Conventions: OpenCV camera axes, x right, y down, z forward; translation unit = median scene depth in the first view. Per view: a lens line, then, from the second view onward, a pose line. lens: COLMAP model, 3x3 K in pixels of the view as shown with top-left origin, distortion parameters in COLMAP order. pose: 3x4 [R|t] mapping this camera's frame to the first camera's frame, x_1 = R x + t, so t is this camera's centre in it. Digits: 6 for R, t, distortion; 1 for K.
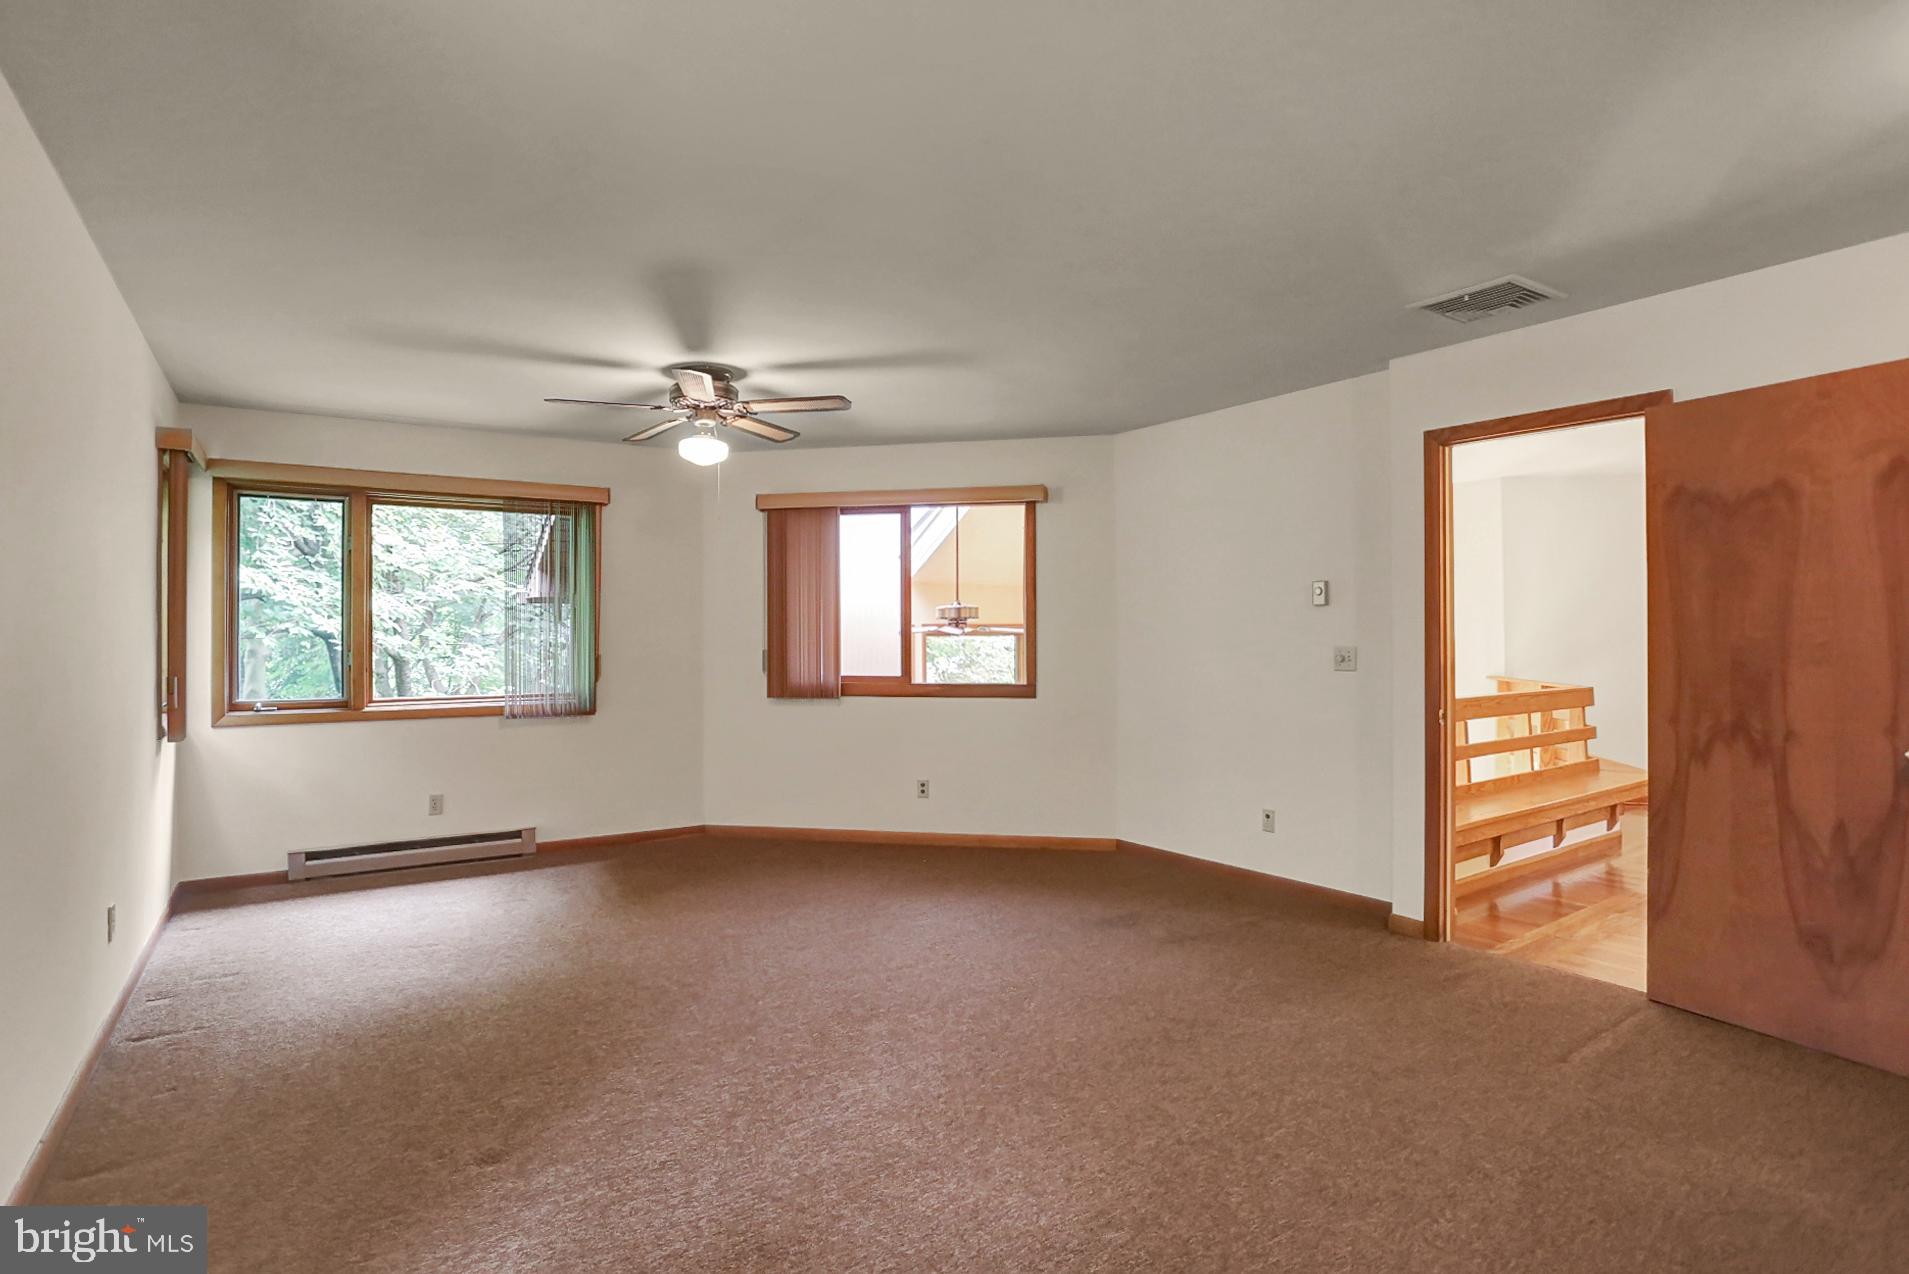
lens RADIAL K [[949.2, 0, 982.8], [0, 949.2, 631.1], [0, 0, 1]] dist [-0.058552, 0.000971]
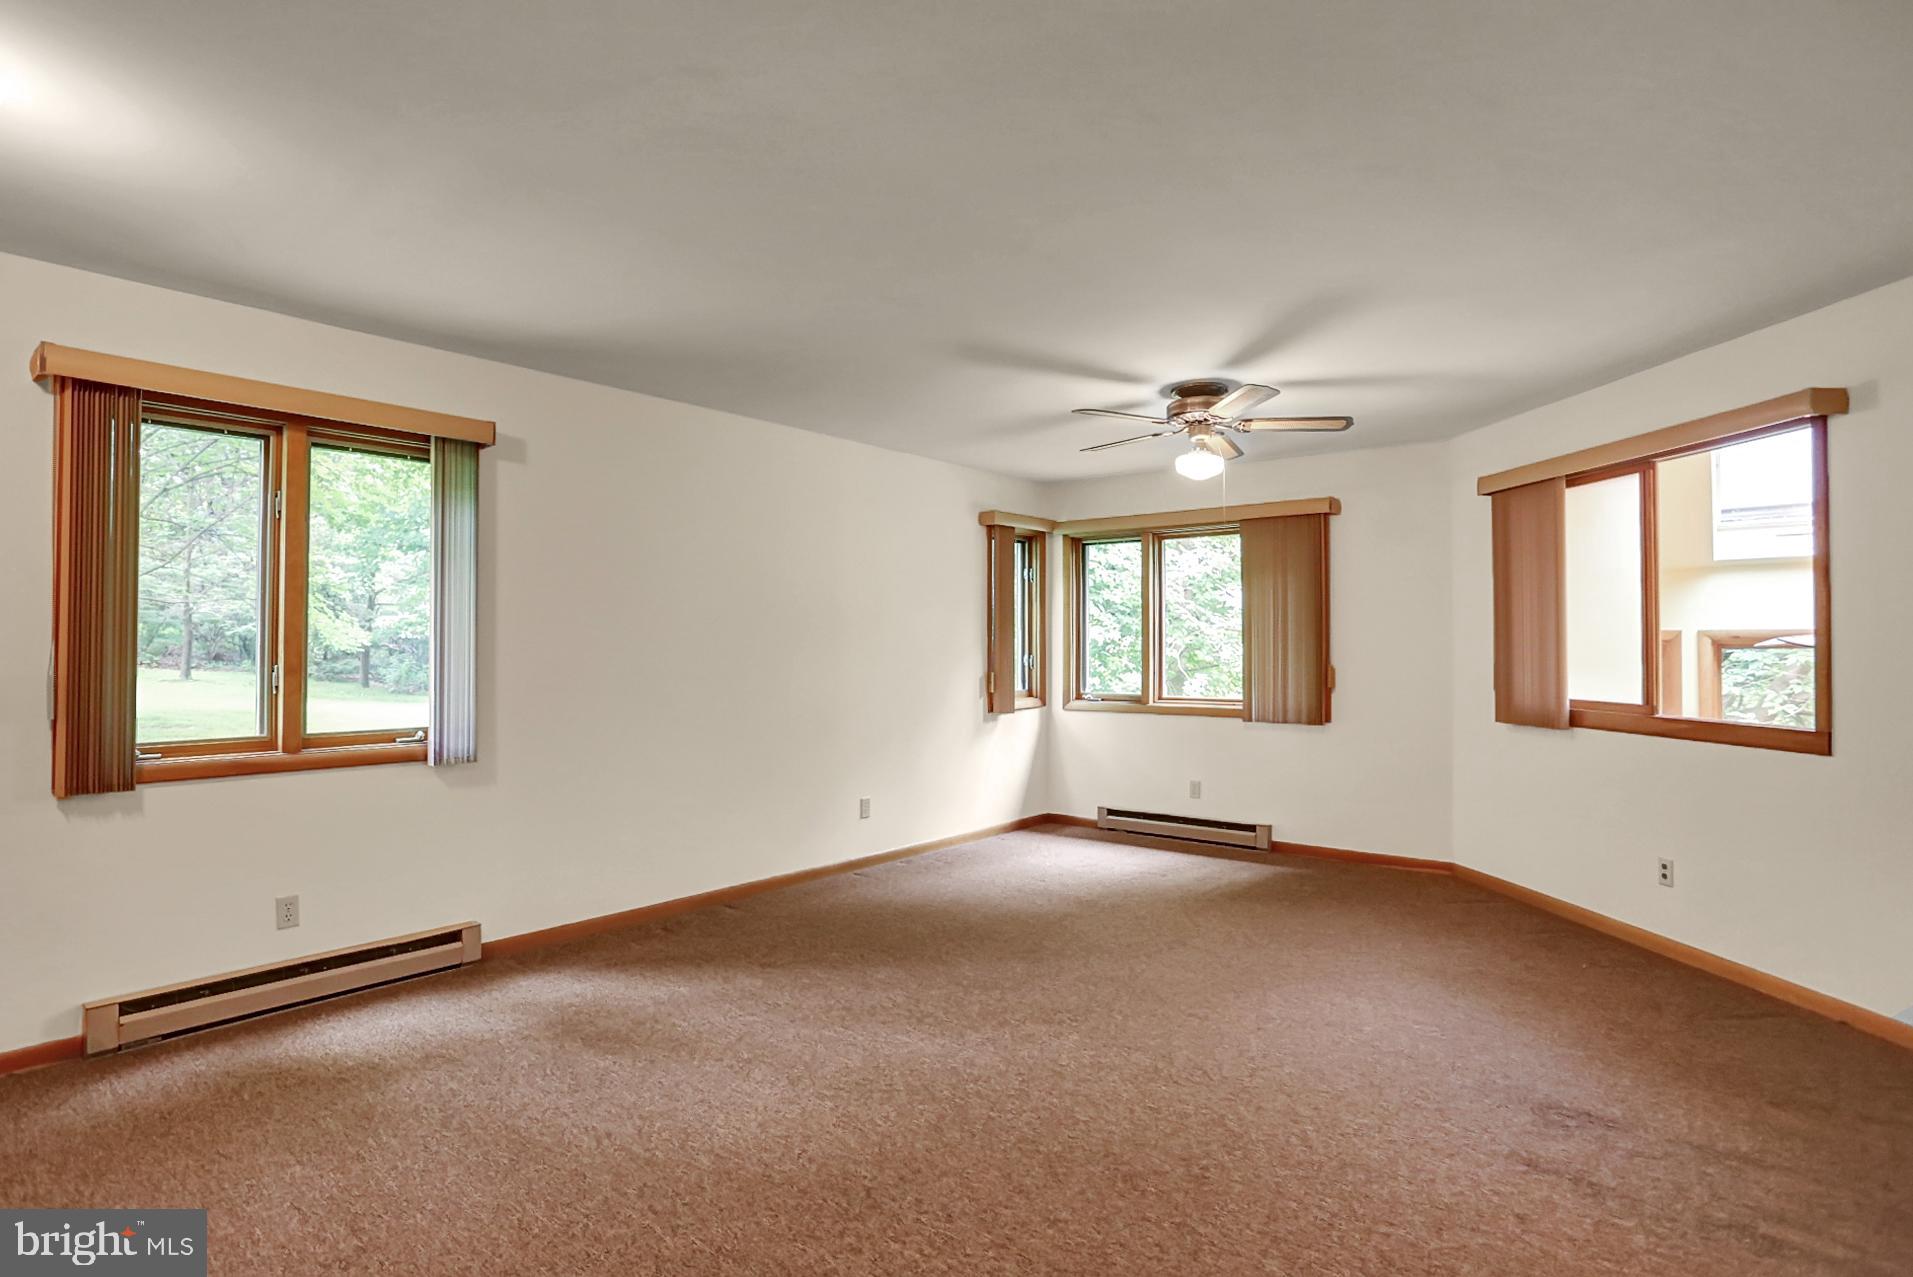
lens RADIAL K [[997.3, 0, 956.5], [0, 997.3, 638.5], [0, 0, 1]] dist [-0.102248, 0.046617]
pose [[0.245656, -0.004856, -0.969345, 0.612476], [0.004311, 0.999983, -0.003917, -0.000988], [0.969348, -0.003217, 0.245673, 0.438668]]
